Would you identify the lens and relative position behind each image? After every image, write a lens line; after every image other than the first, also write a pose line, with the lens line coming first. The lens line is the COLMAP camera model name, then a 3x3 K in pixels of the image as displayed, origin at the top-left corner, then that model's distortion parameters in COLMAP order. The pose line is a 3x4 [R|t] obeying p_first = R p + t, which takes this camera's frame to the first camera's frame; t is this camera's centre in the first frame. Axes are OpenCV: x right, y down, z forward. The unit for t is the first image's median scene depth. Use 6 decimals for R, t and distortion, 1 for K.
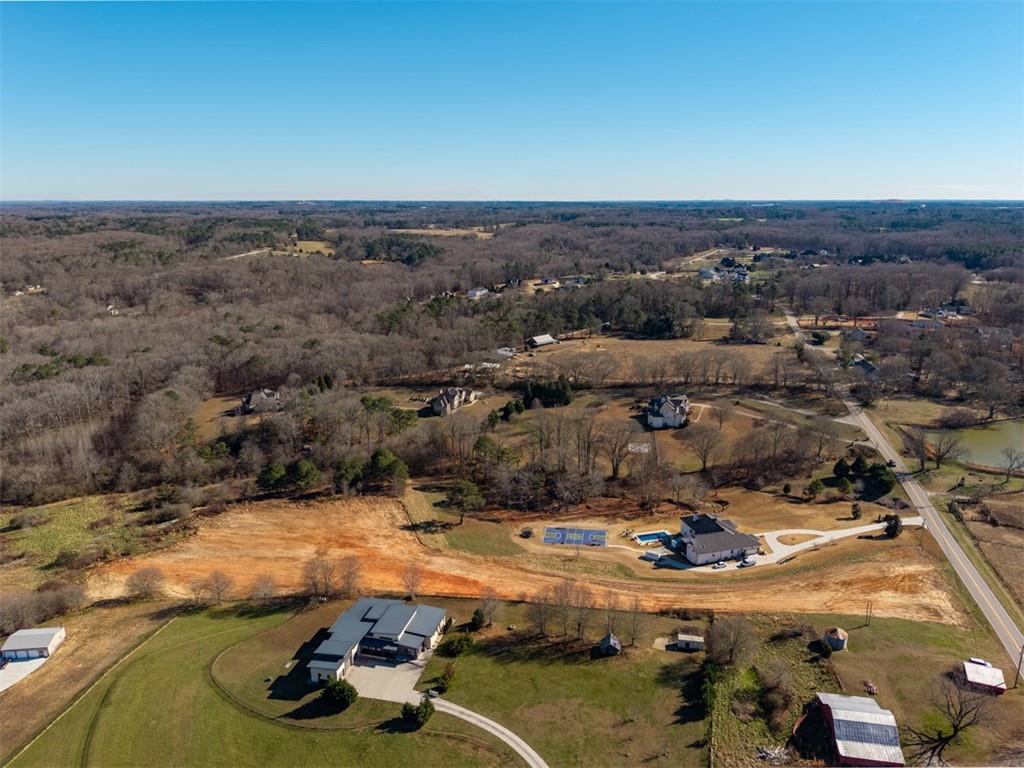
lens RADIAL K [[688.1, 0, 512.0], [0, 688.1, 384.0], [0, 0, 1]] dist [0.046992, -0.056638]
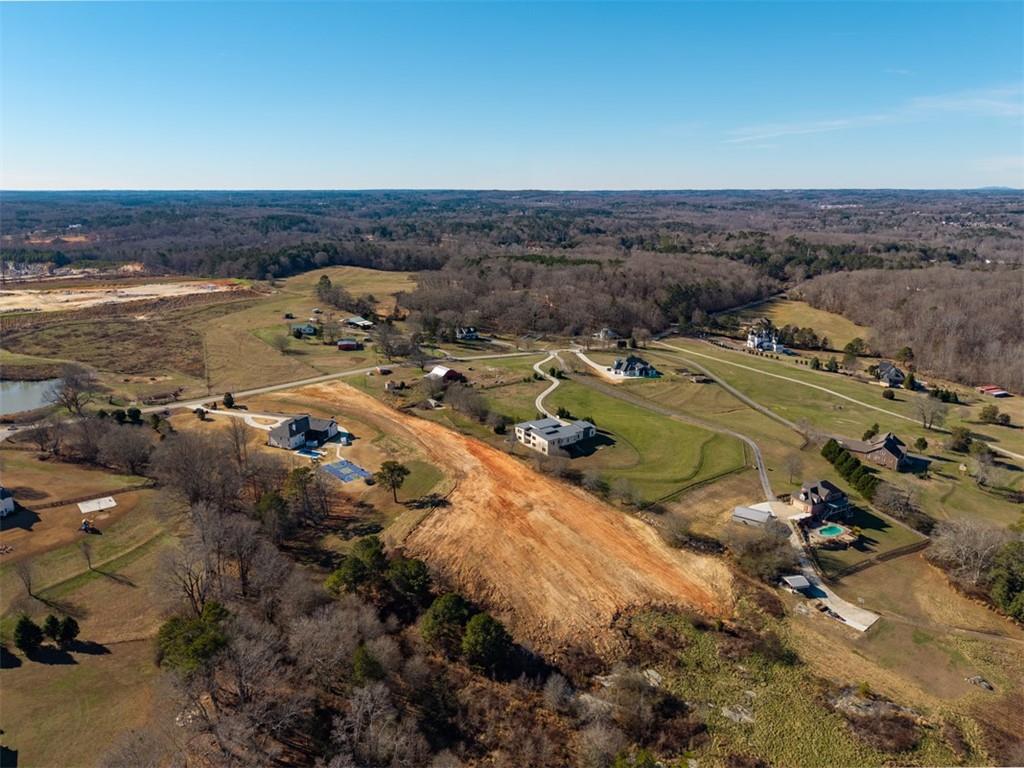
lens RADIAL K [[683.5, 0, 512.0], [0, 683.5, 384.0], [0, 0, 1]] dist [0.043937, -0.053922]
pose [[-0.764974, -0.176187, 0.619494, -0.836697], [0.167913, 0.874035, 0.455925, -0.400500], [-0.621788, 0.452792, -0.639030, 1.519257]]
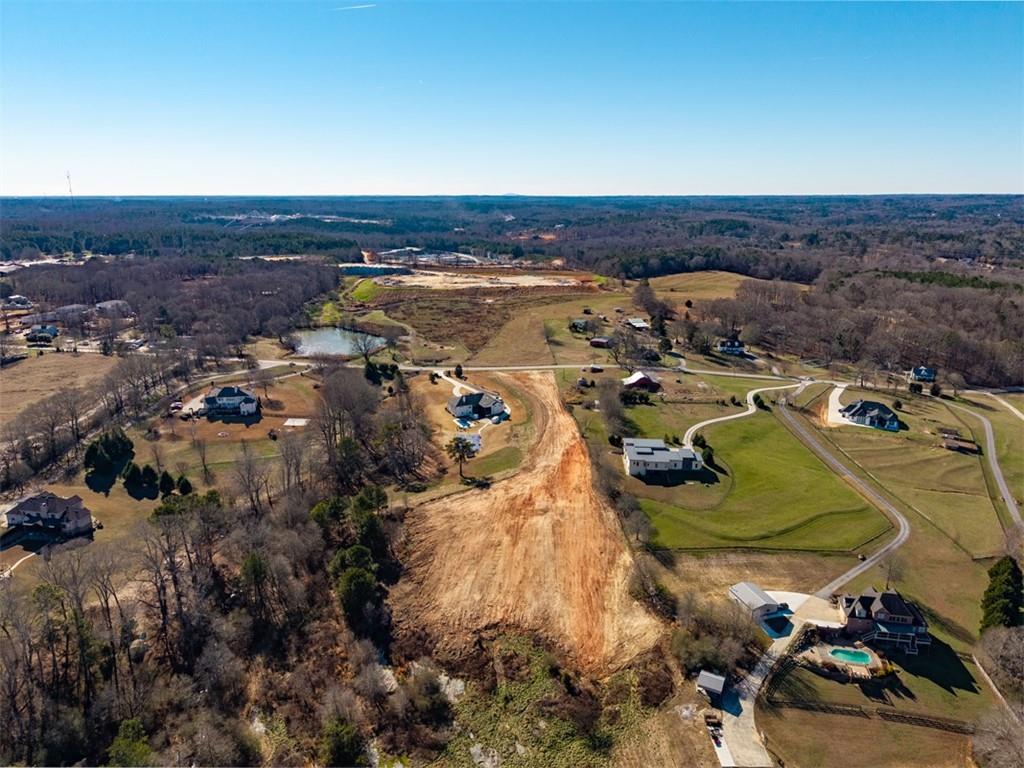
lens RADIAL K [[683.5, 0, 512.0], [0, 683.5, 384.0], [0, 0, 1]] dist [0.043937, -0.053922]
pose [[-0.183101, -0.261885, 0.947571, -1.160283], [0.257126, 0.917557, 0.303275, -0.265003], [-0.948873, 0.299175, -0.100668, 1.025594]]
